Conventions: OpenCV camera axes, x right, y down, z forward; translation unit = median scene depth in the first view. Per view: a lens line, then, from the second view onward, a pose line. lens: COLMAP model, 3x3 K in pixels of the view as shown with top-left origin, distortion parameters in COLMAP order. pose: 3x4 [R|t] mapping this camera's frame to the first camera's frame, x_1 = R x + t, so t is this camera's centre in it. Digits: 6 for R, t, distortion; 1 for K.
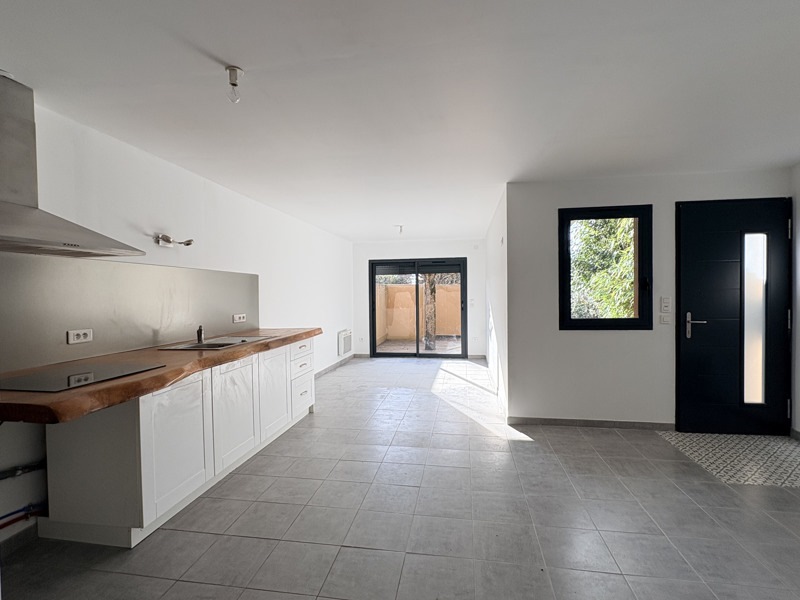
lens RADIAL K [[391.0, 0, 400.0], [0, 391.0, 300.0], [0, 0, 1]] dist [0.002363, 0.000345]
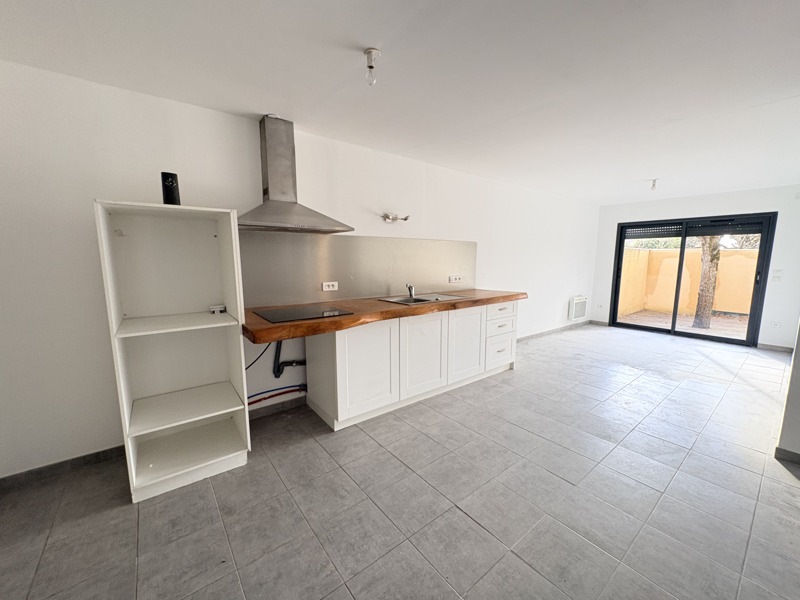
lens RADIAL K [[318.0, 0, 400.0], [0, 318.0, 300.0], [0, 0, 1]] dist [-0.001746, -0.000079]
pose [[0.735741, 0.103394, -0.669324, 0.164515], [-0.022655, 0.991482, 0.128257, -0.015000], [0.676884, -0.079200, 0.731816, 0.205432]]
